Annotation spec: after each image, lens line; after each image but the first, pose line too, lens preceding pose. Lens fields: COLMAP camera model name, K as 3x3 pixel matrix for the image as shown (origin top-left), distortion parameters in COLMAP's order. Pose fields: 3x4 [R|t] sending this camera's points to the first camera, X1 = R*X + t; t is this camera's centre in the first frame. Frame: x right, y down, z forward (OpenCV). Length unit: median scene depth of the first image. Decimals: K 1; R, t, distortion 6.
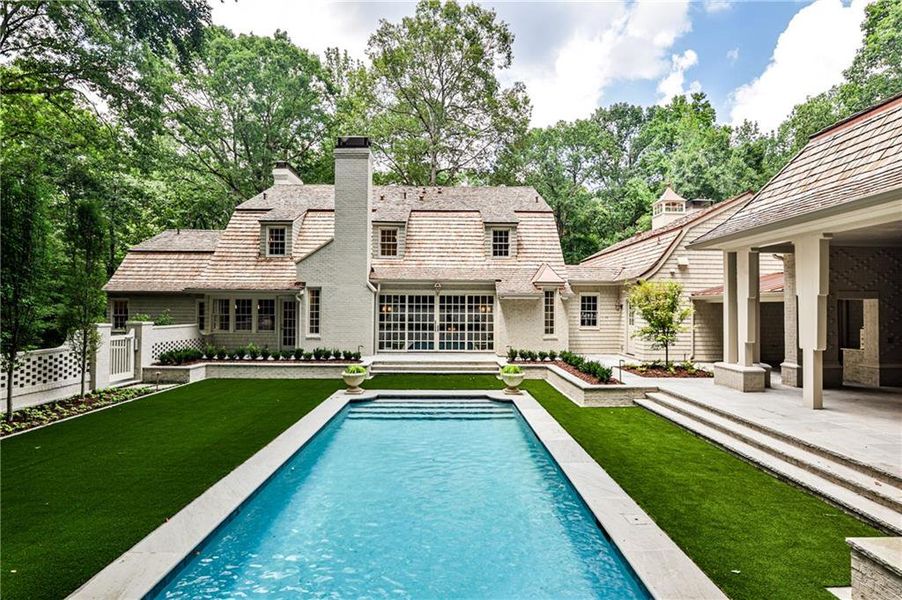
lens RADIAL K [[452.0, 0, 456.9], [0, 452.0, 296.8], [0, 0, 1]] dist [-0.037318, 0.011749]
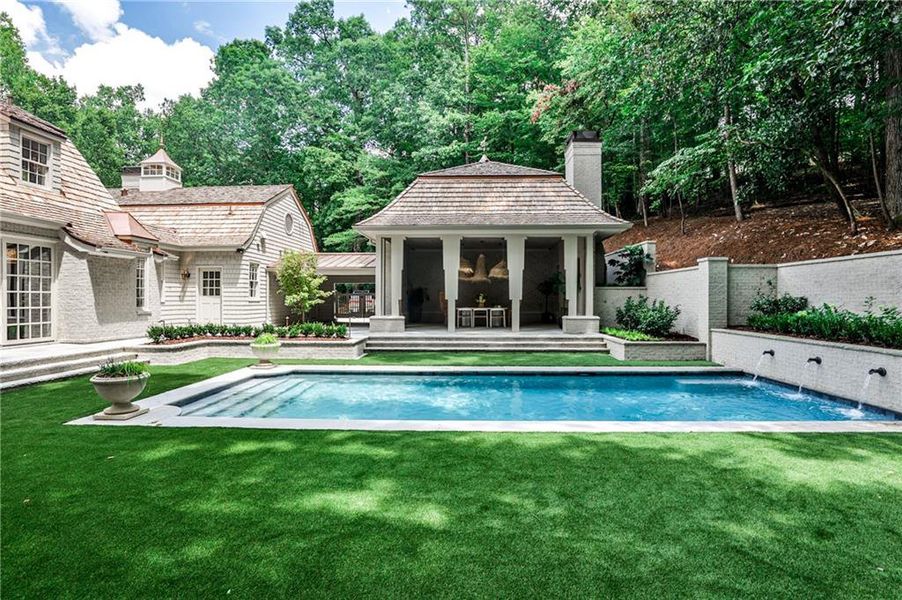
lens RADIAL K [[452.0, 0, 459.7], [0, 452.0, 299.4], [0, 0, 1]] dist [-0.037318, 0.011749]
pose [[0.050527, -0.005961, 0.998705, -0.504571], [-0.023157, 0.999706, 0.007138, 0.051688], [-0.998454, -0.023488, 0.050374, 0.433259]]
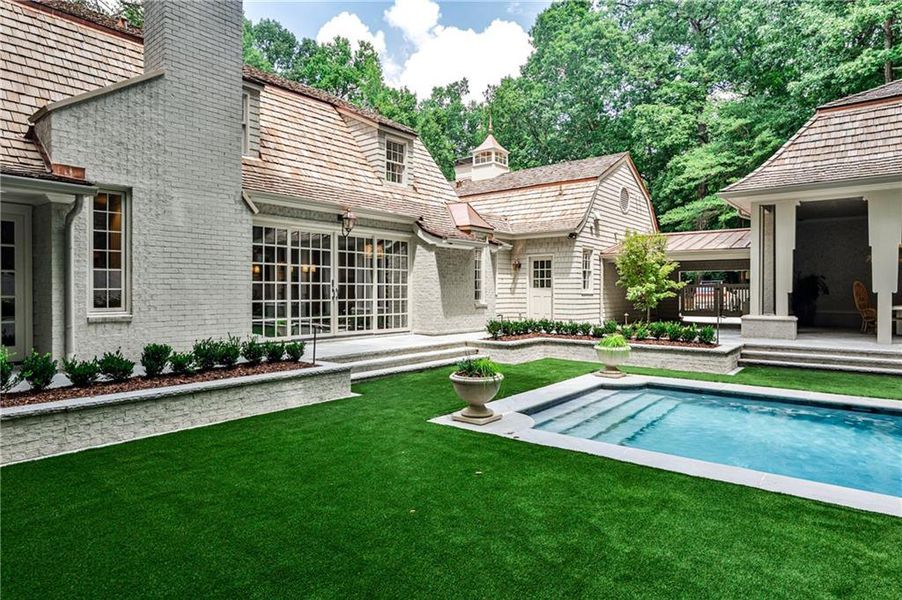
lens RADIAL K [[533.2, 0, 448.4], [0, 533.2, 295.0], [0, 0, 1]] dist [-0.007460, 0.001637]
pose [[0.644595, -0.009089, 0.764470, -0.472918], [-0.016090, 0.999547, 0.025451, 0.053712], [-0.764355, -0.028706, 0.644157, 0.488561]]
